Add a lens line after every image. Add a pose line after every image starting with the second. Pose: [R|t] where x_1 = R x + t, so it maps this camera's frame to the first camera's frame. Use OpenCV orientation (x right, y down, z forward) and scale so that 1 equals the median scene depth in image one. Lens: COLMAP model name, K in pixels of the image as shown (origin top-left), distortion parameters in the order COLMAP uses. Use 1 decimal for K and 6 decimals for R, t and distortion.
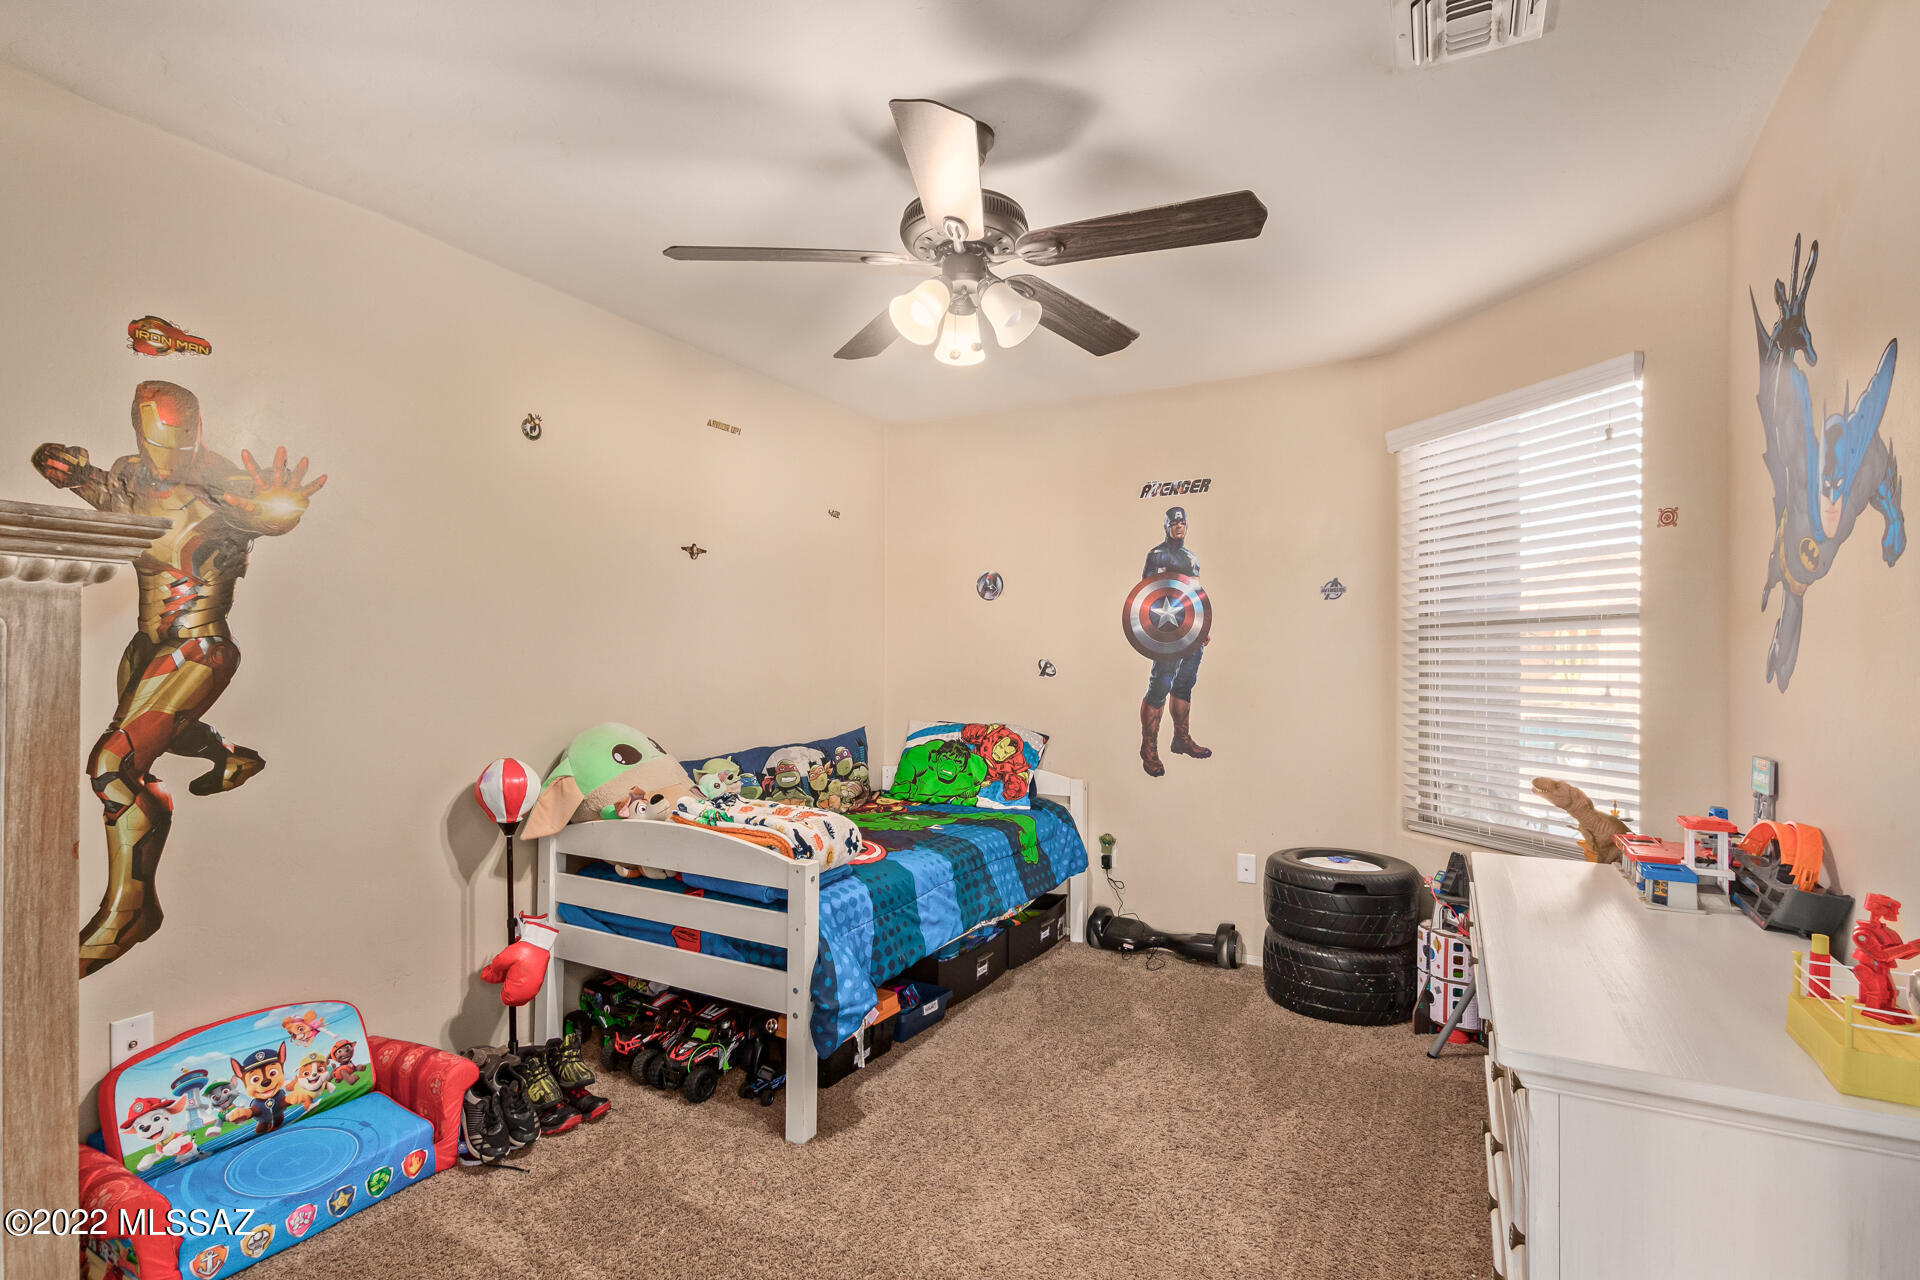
lens RADIAL K [[927.2, 0, 954.8], [0, 927.2, 656.2], [0, 0, 1]] dist [0.027158, -0.010771]
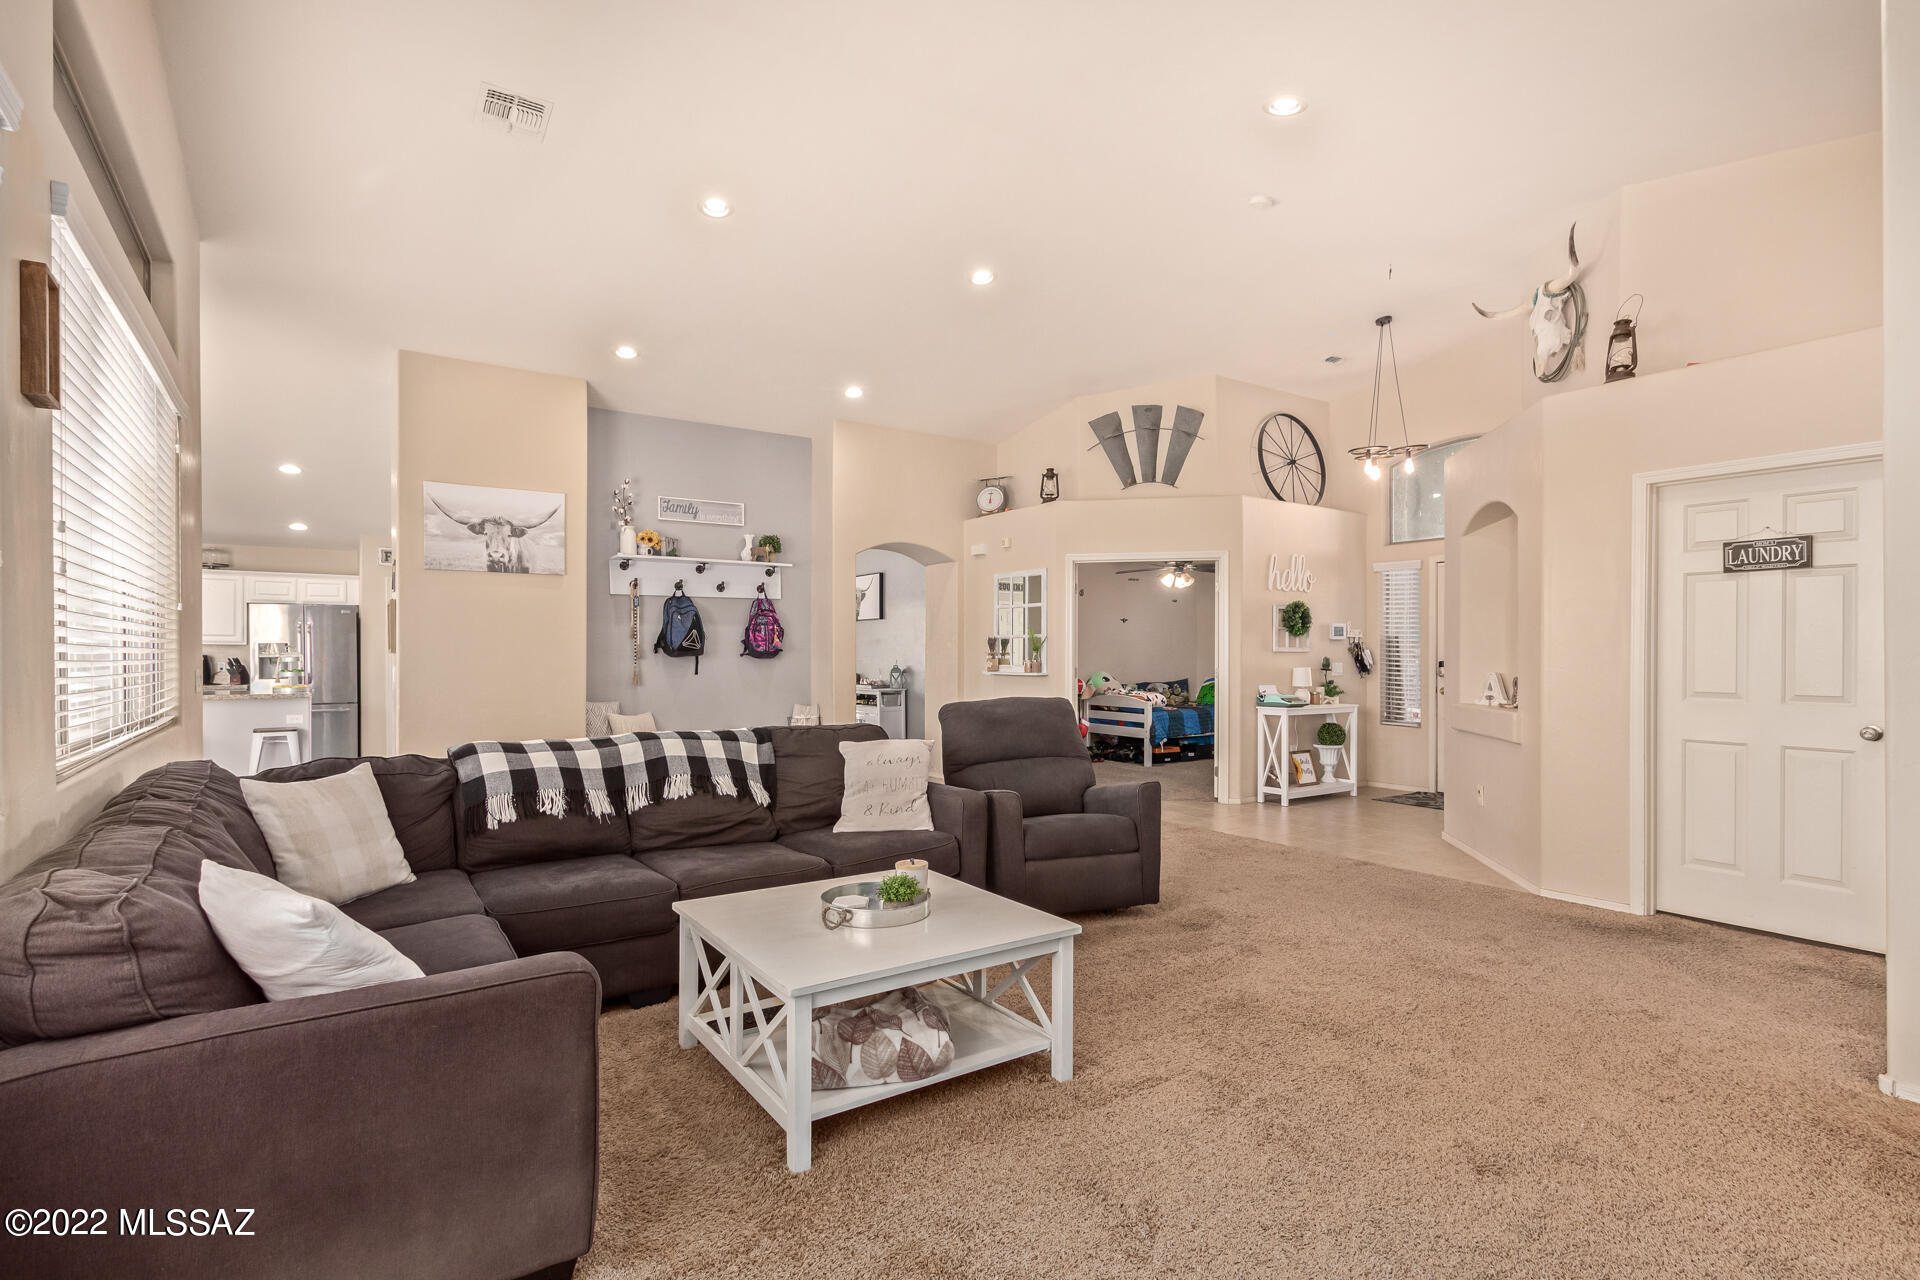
lens RADIAL K [[941.0, 0, 965.4], [0, 941.0, 656.8], [0, 0, 1]] dist [0.017608, -0.000288]
pose [[0.894310, 0.001579, -0.447445, 0.890993], [0.002500, 0.999961, 0.008525, -0.018347], [0.447441, -0.008743, 0.894271, -2.812401]]
